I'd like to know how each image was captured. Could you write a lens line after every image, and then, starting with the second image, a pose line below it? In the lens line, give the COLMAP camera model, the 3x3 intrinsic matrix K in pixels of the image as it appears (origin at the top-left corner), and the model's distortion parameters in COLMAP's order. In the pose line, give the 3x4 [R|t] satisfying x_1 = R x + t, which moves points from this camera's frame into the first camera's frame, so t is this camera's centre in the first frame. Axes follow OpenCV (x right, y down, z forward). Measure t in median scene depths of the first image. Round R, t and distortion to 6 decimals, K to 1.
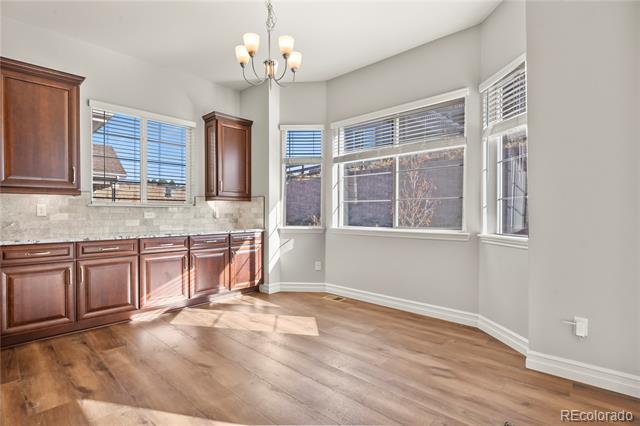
lens RADIAL K [[308.8, 0, 322.3], [0, 308.8, 215.3], [0, 0, 1]] dist [-0.012496, -0.000742]
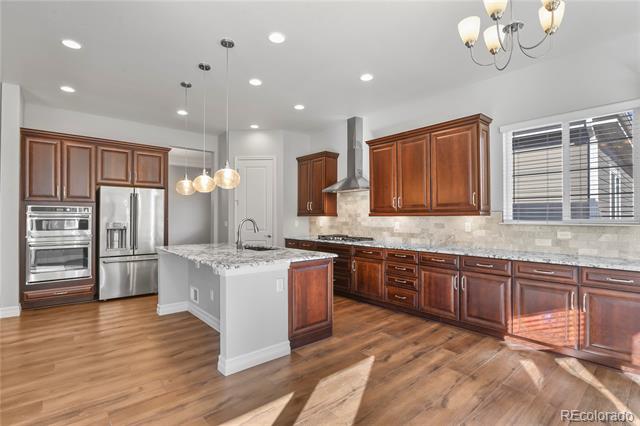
lens RADIAL K [[308.8, 0, 322.3], [0, 308.8, 215.3], [0, 0, 1]] dist [-0.012496, -0.000742]
pose [[-0.107521, -0.002251, -0.994200, 0.357491], [-0.004285, 0.999989, -0.001801, -0.050881], [0.994194, 0.004067, -0.107529, 0.431551]]
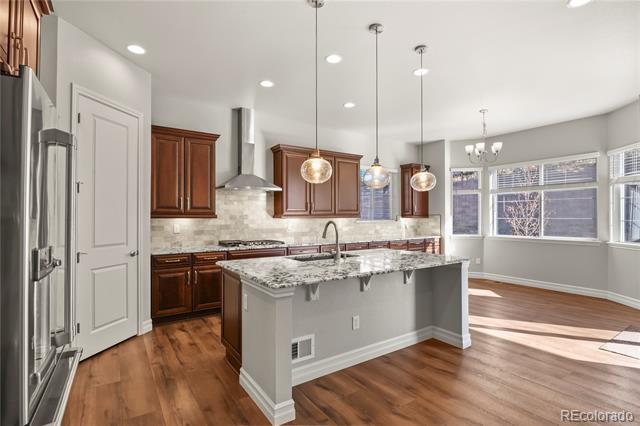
lens RADIAL K [[308.8, 0, 322.3], [0, 308.8, 215.3], [0, 0, 1]] dist [-0.012496, -0.000742]
pose [[0.972484, -0.002295, -0.232959, -0.469979], [-0.000873, 0.999909, -0.013494, -0.044532], [0.232969, 0.013326, 0.972393, -0.746022]]
